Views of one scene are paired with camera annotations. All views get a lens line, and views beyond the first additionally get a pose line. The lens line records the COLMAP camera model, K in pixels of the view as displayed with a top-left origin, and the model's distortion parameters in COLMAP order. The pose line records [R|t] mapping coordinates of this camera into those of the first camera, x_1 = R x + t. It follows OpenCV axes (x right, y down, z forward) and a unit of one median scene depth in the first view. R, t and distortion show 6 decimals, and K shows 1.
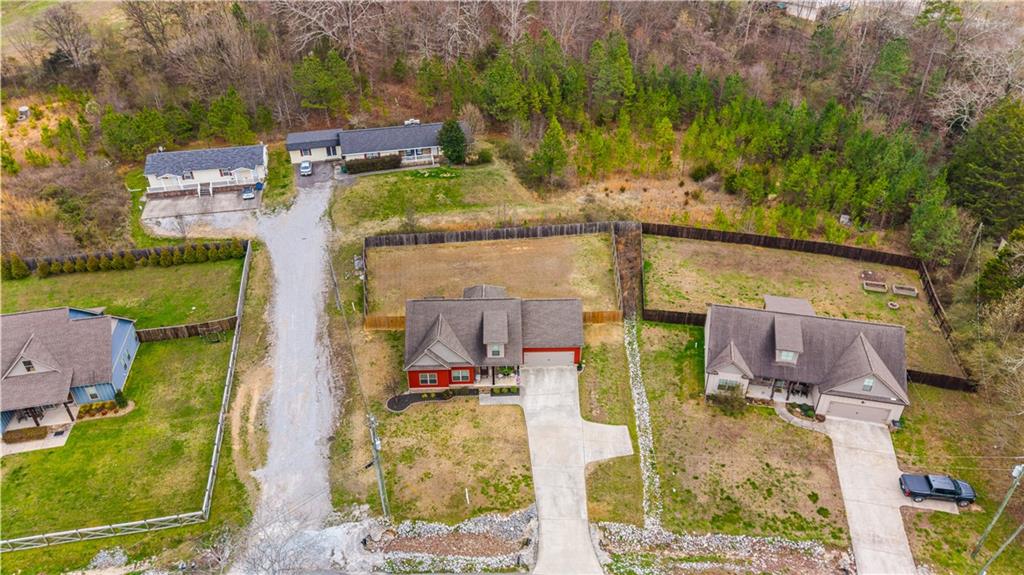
lens RADIAL K [[688.8, 0, 513.6], [0, 688.8, 284.3], [0, 0, 1]] dist [0.004065, -0.001343]
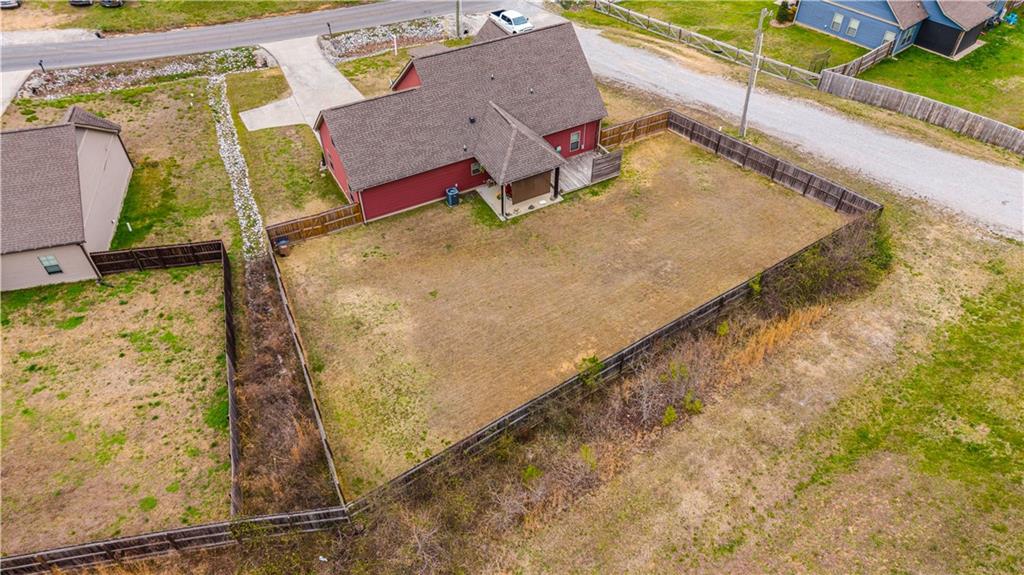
lens RADIAL K [[688.8, 0, 513.6], [0, 688.8, 284.3], [0, 0, 1]] dist [0.004065, -0.001343]
pose [[-0.893341, 0.315701, -0.319803, 0.196748], [-0.237533, 0.272378, 0.932410, -0.543572], [0.381470, 0.908924, -0.168337, 1.375241]]
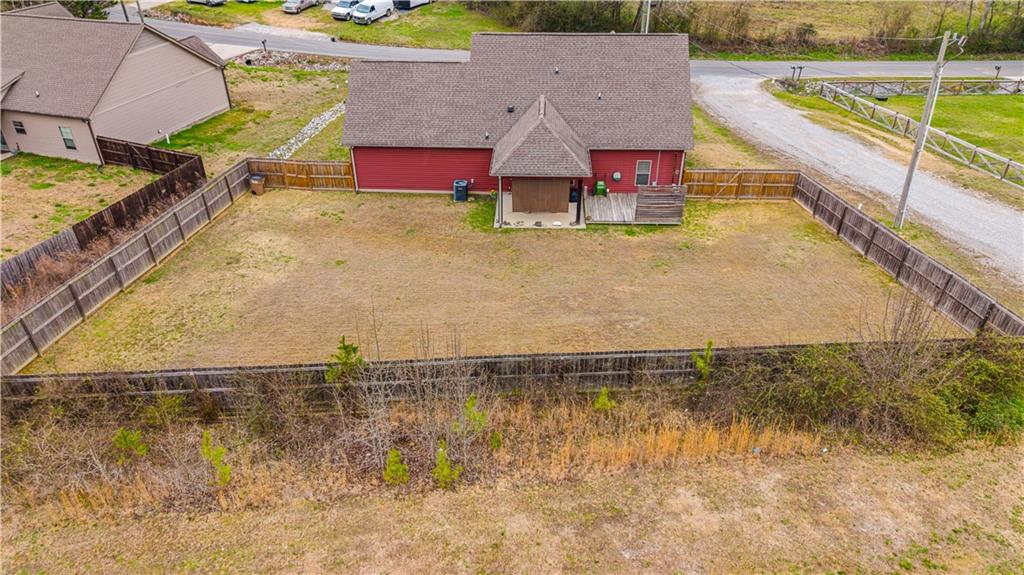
lens RADIAL K [[688.8, 0, 513.6], [0, 688.8, 284.3], [0, 0, 1]] dist [0.004065, -0.001343]
pose [[-0.997467, -0.032370, 0.063333, -0.065554], [0.043494, 0.426955, 0.903226, -0.396936], [-0.056278, 0.903693, -0.424466, 1.460804]]
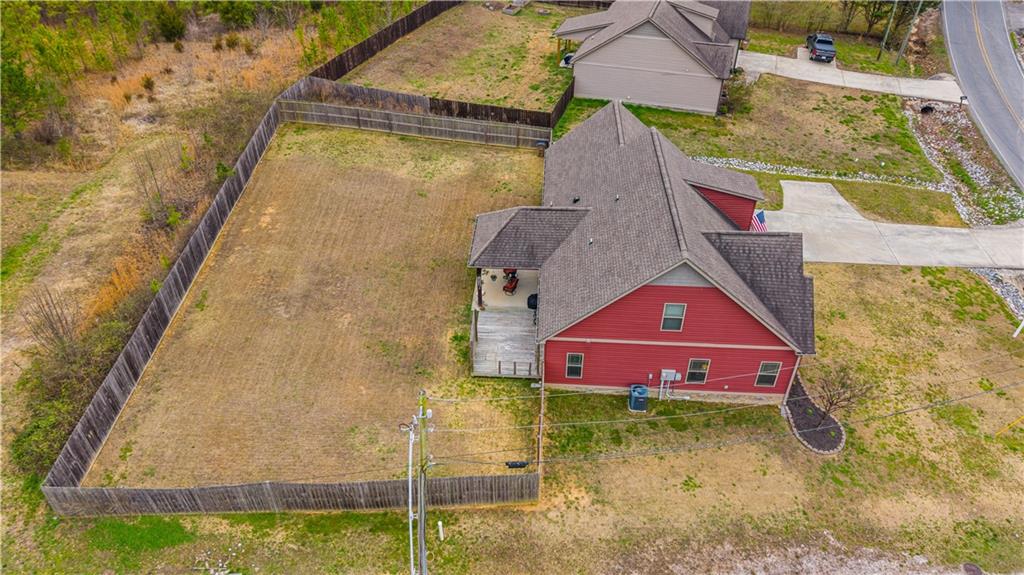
lens RADIAL K [[697.7, 0, 514.8], [0, 697.7, 266.9], [0, 0, 1]] dist [0.061667, -0.085626]
pose [[0.080953, -0.574794, 0.814284, -0.489585], [0.537273, 0.713277, 0.450081, -0.200046], [-0.839514, 0.401057, 0.366563, 0.975343]]
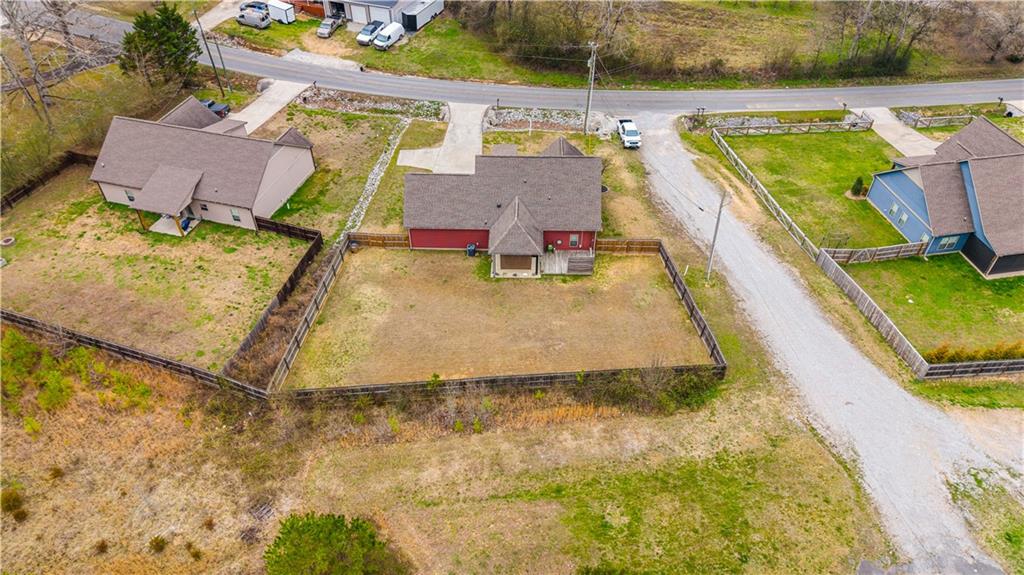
lens RADIAL K [[697.7, 0, 514.8], [0, 697.7, 266.9], [0, 0, 1]] dist [0.061667, -0.085626]
pose [[-0.998825, -0.031455, 0.036877, -0.084550], [0.026498, 0.282697, 0.958843, -0.862012], [-0.040586, 0.958693, -0.281532, 1.458767]]
